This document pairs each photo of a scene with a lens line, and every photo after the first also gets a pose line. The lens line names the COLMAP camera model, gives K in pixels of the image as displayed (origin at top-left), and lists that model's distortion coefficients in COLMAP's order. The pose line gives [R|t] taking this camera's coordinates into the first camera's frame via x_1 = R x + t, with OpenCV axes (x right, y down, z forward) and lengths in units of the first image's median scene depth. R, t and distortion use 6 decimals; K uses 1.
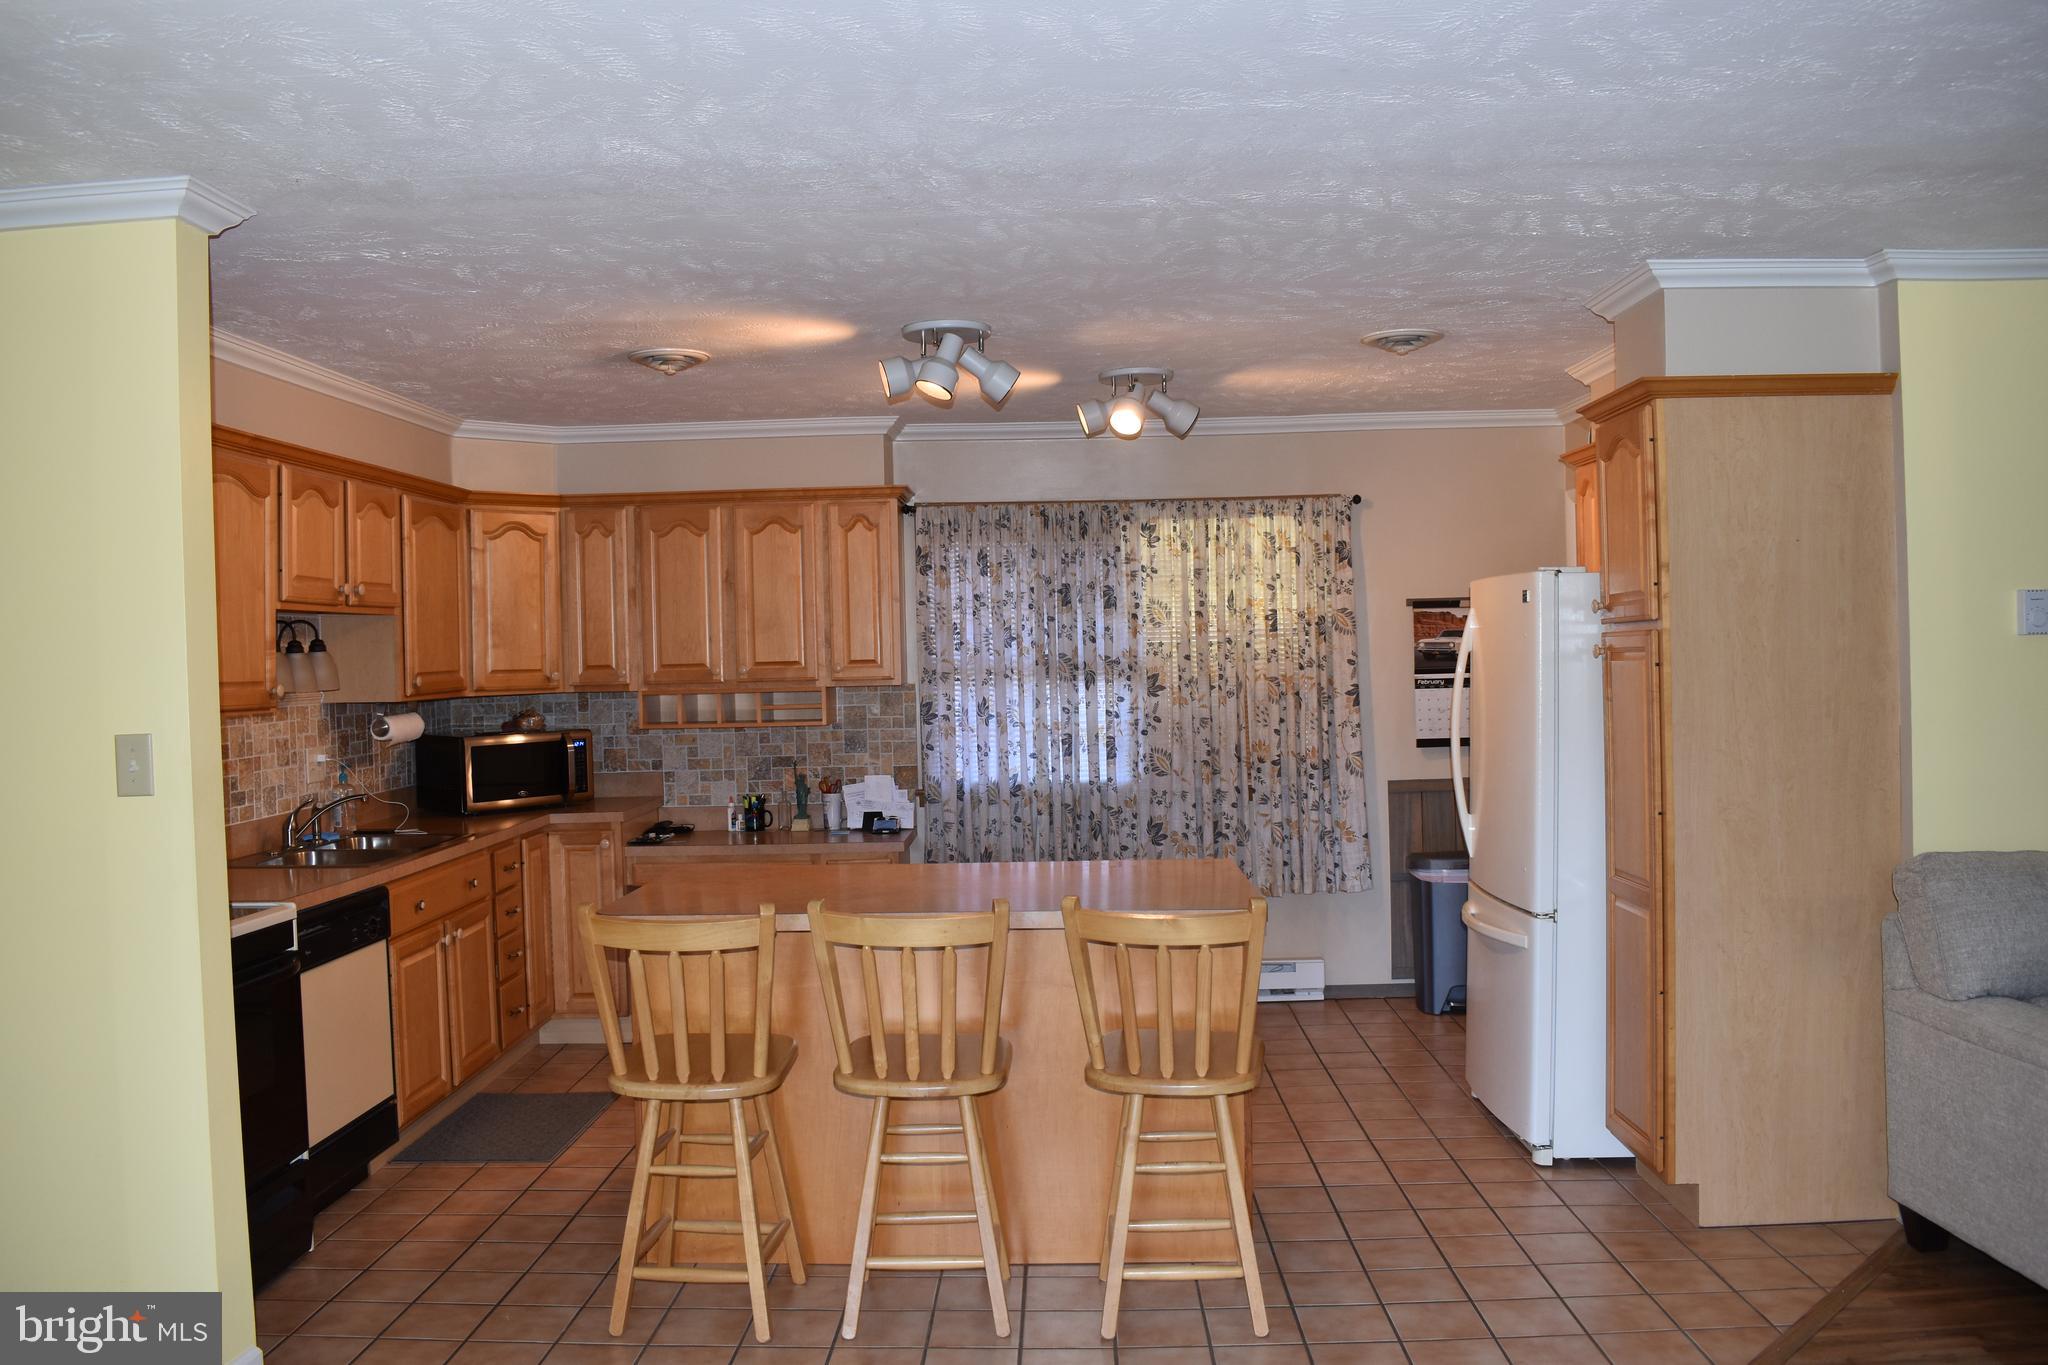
lens RADIAL K [[1607.3, 0, 1016.5], [0, 1607.3, 684.9], [0, 0, 1]] dist [-0.086712, 0.013451]
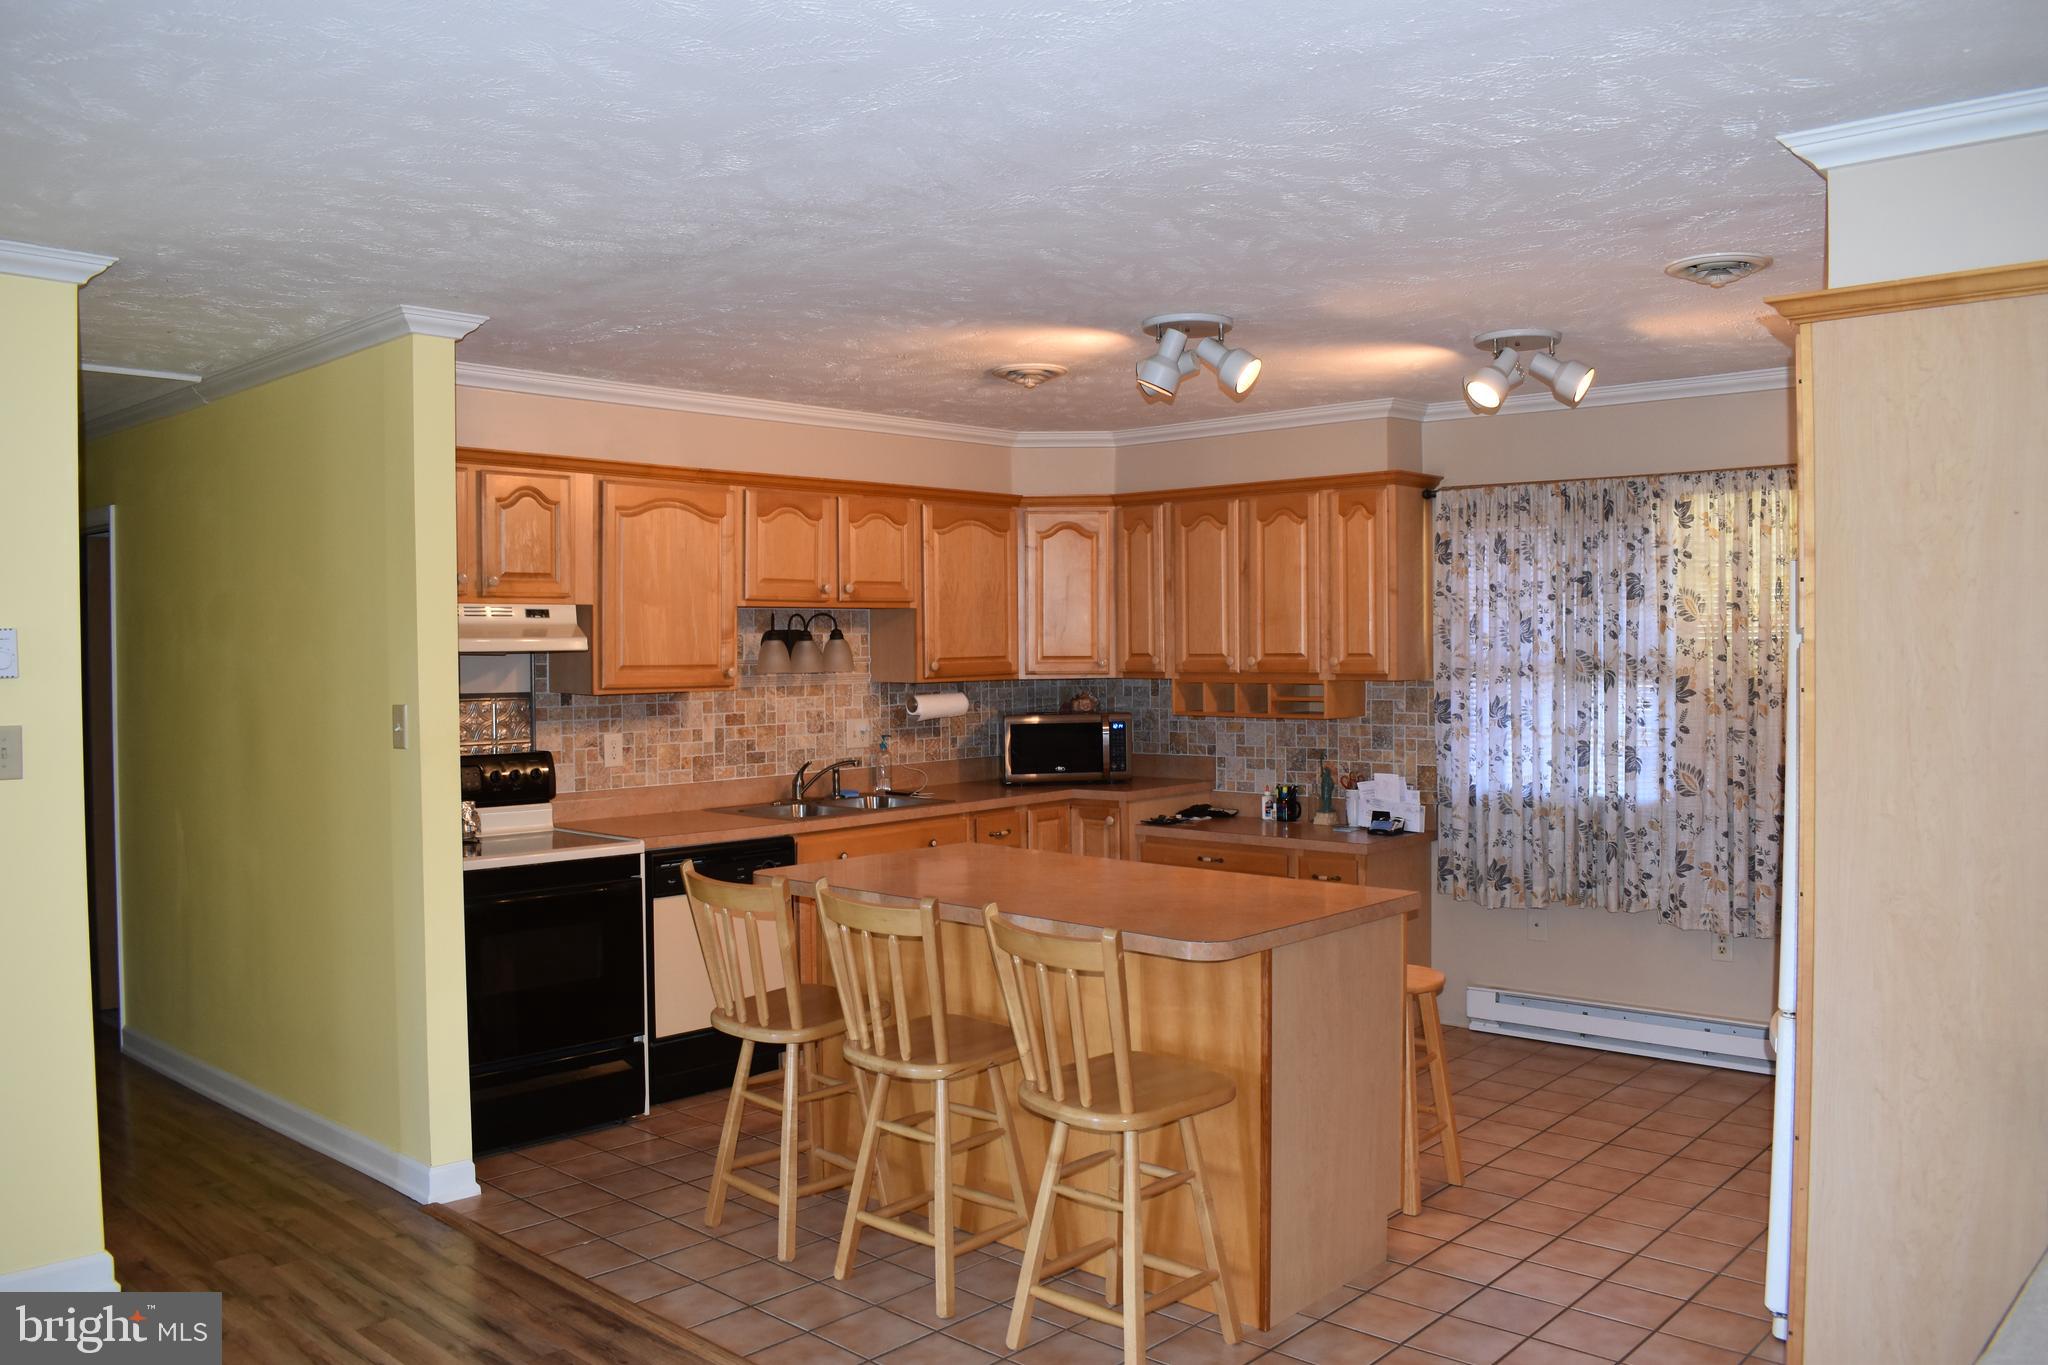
lens RADIAL K [[1607.3, 0, 1016.5], [0, 1607.3, 684.9], [0, 0, 1]] dist [-0.086712, 0.013451]
pose [[0.757515, 0.031921, -0.652037, 0.365780], [-0.021143, 0.999479, 0.024366, -0.015270], [0.652476, -0.004671, 0.757795, 0.131140]]
